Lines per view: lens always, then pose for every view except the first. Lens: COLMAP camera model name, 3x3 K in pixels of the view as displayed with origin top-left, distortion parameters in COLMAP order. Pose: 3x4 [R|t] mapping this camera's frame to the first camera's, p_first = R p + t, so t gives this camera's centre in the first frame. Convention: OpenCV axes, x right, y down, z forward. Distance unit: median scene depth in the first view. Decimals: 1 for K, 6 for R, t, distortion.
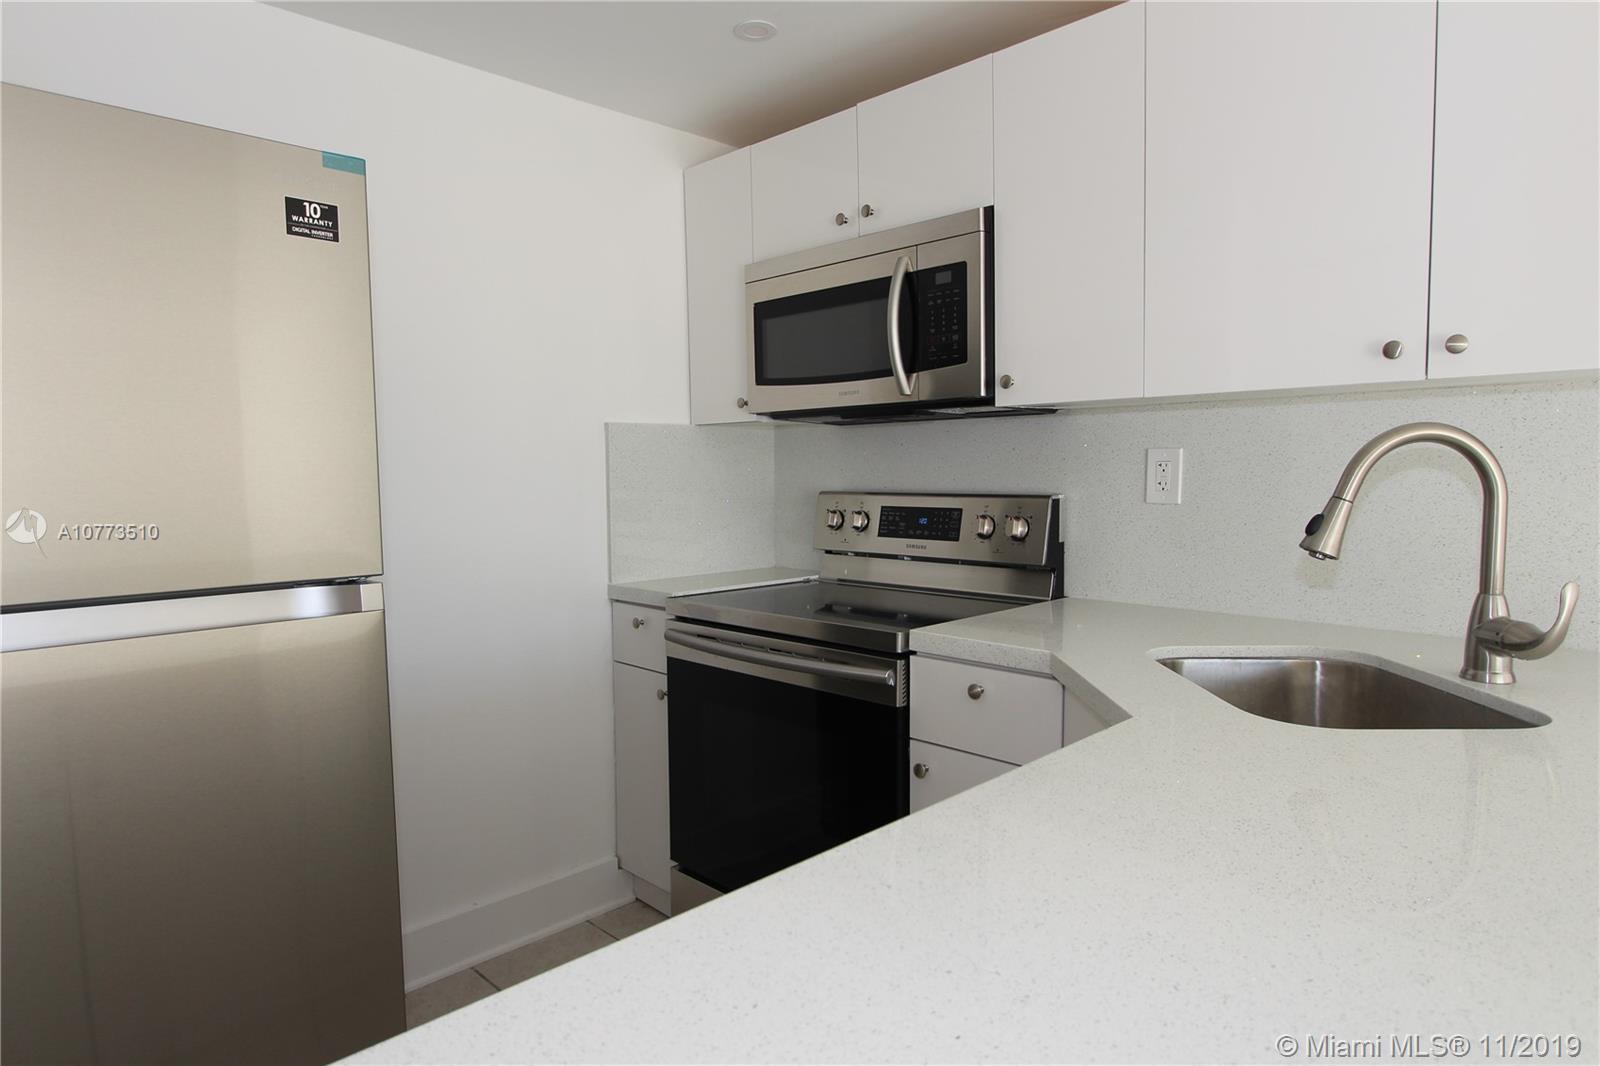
lens RADIAL K [[912.0, 0, 789.4], [0, 912.0, 539.3], [0, 0, 1]] dist [-0.009019, -0.001481]
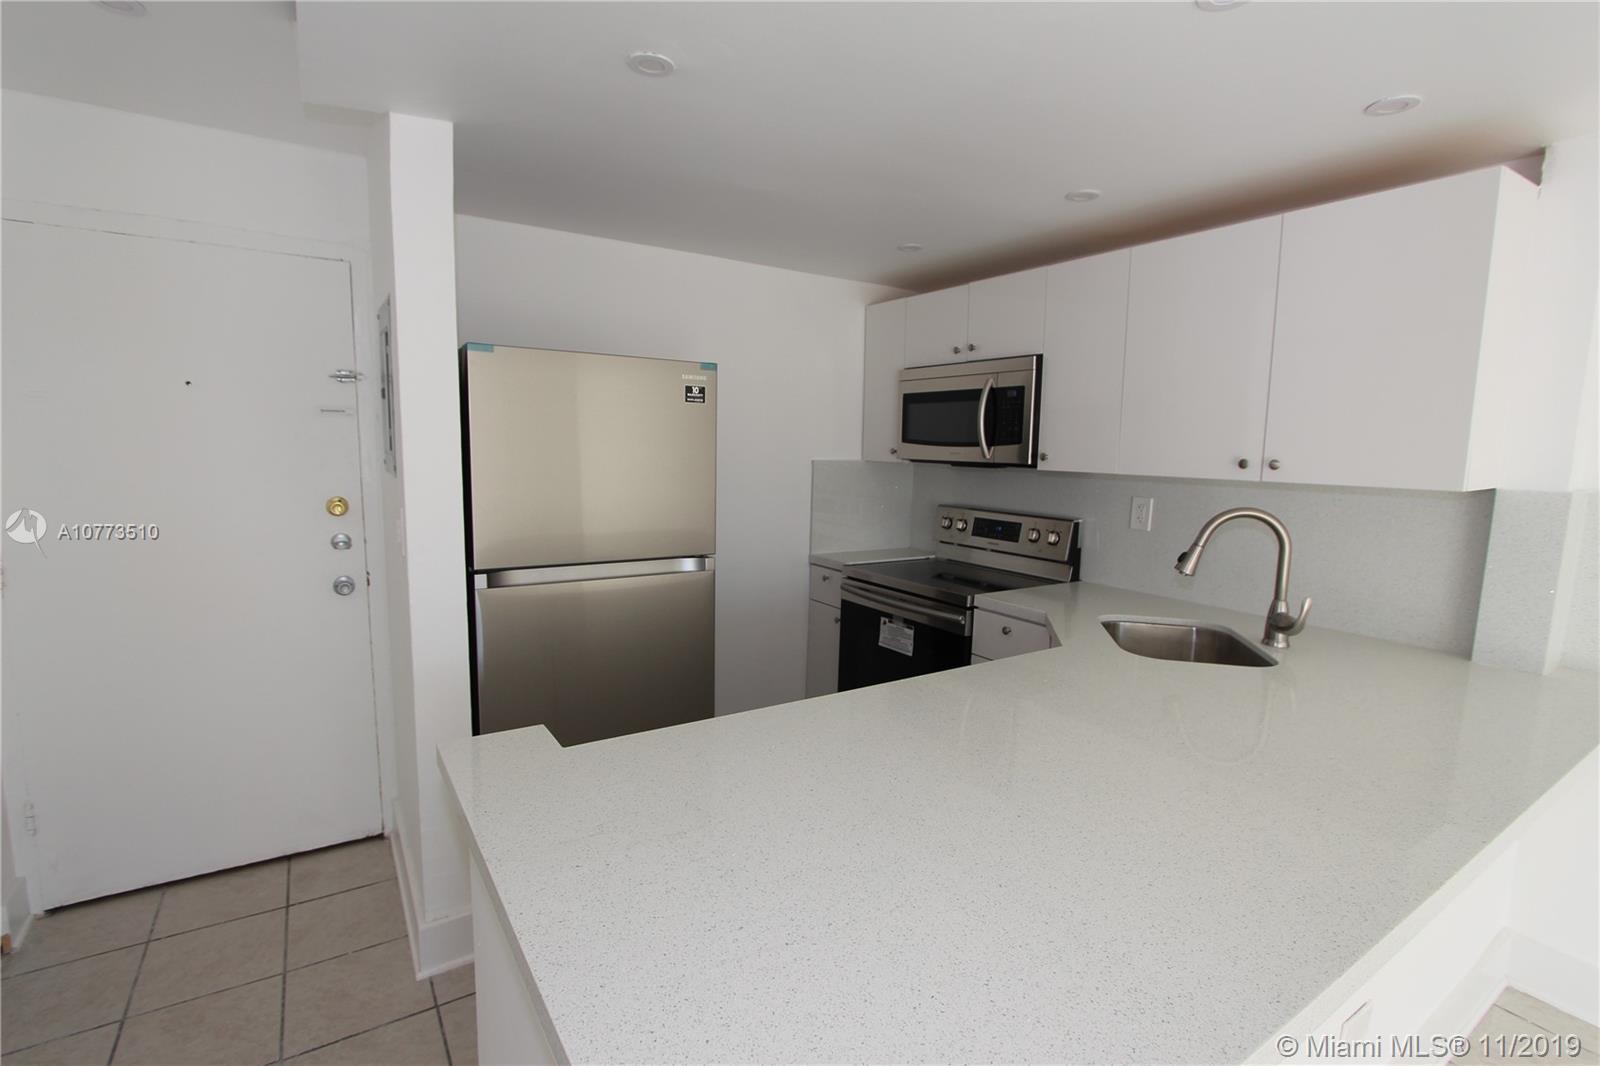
lens RADIAL K [[725.4, 0, 801.5], [0, 725.4, 544.4], [0, 0, 1]] dist [-0.000257, -0.000256]
pose [[0.981388, 0.058362, -0.182954, 0.045095], [-0.047870, 0.996974, 0.061252, -0.064903], [0.185975, -0.051355, 0.981212, -0.427754]]
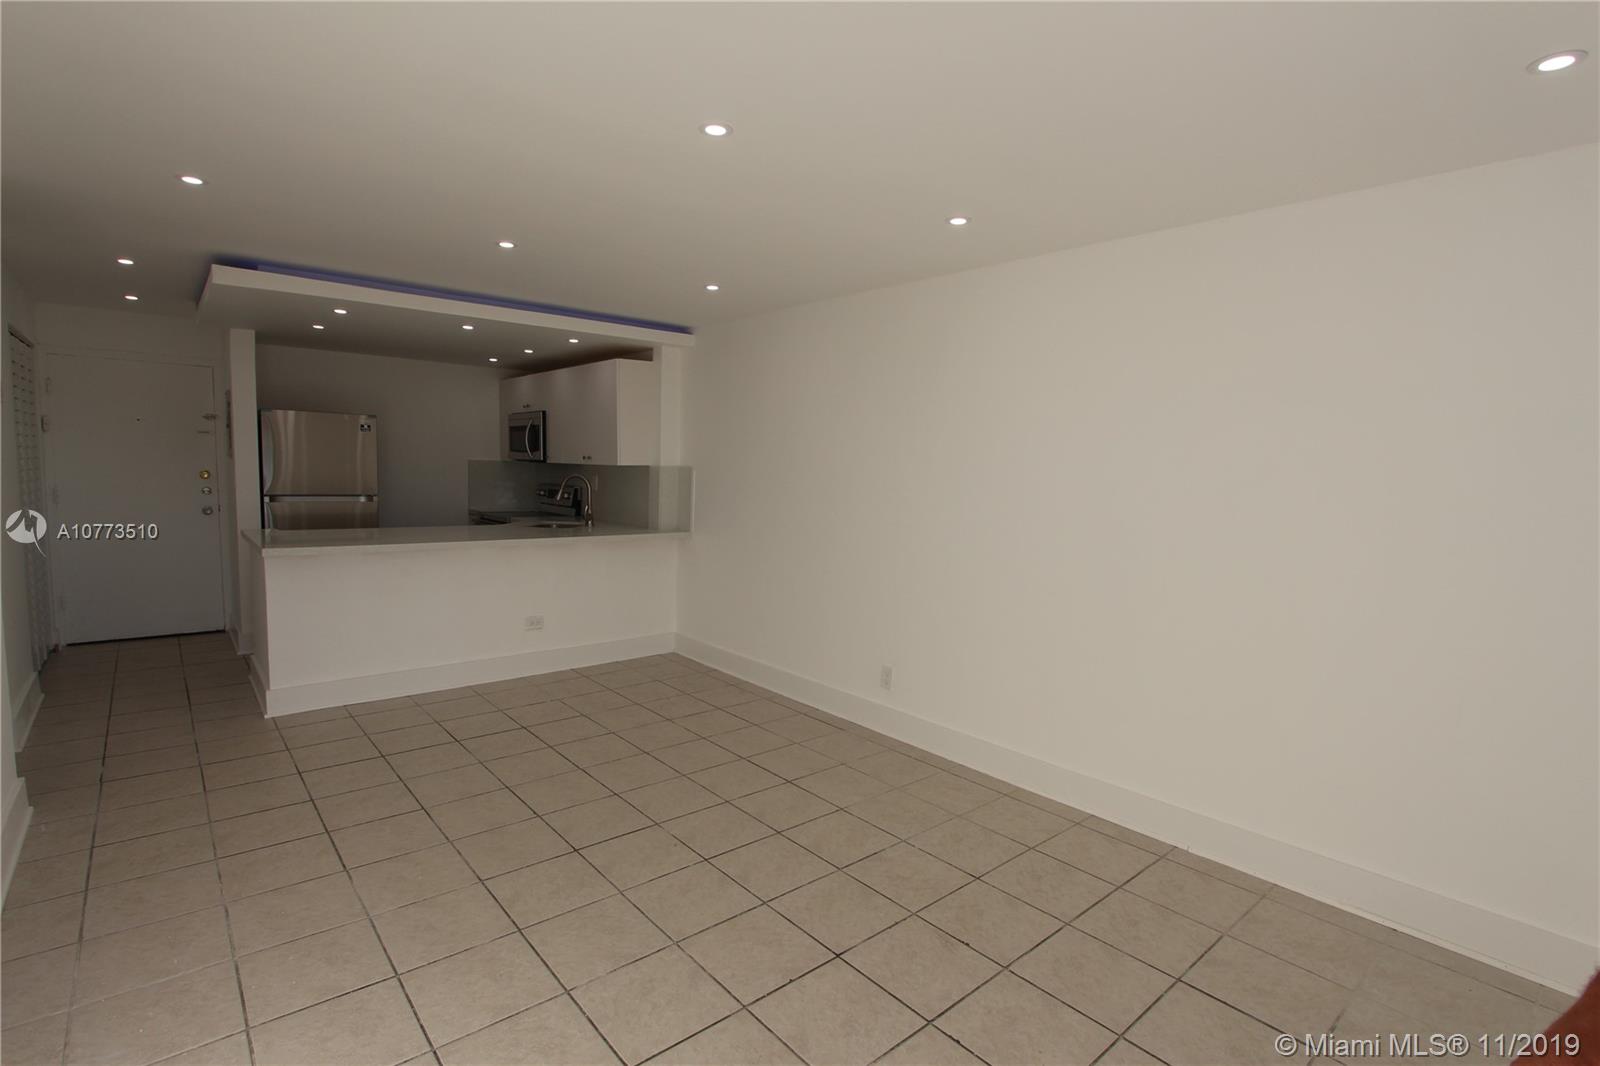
lens RADIAL K [[725.4, 0, 775.0], [0, 725.4, 543.5], [0, 0, 1]] dist [-0.000257, -0.000256]
pose [[0.996095, 0.049280, -0.073251, 1.367934], [-0.047649, 0.998579, 0.023851, 0.072315], [0.074322, -0.020268, 0.997028, -1.902805]]
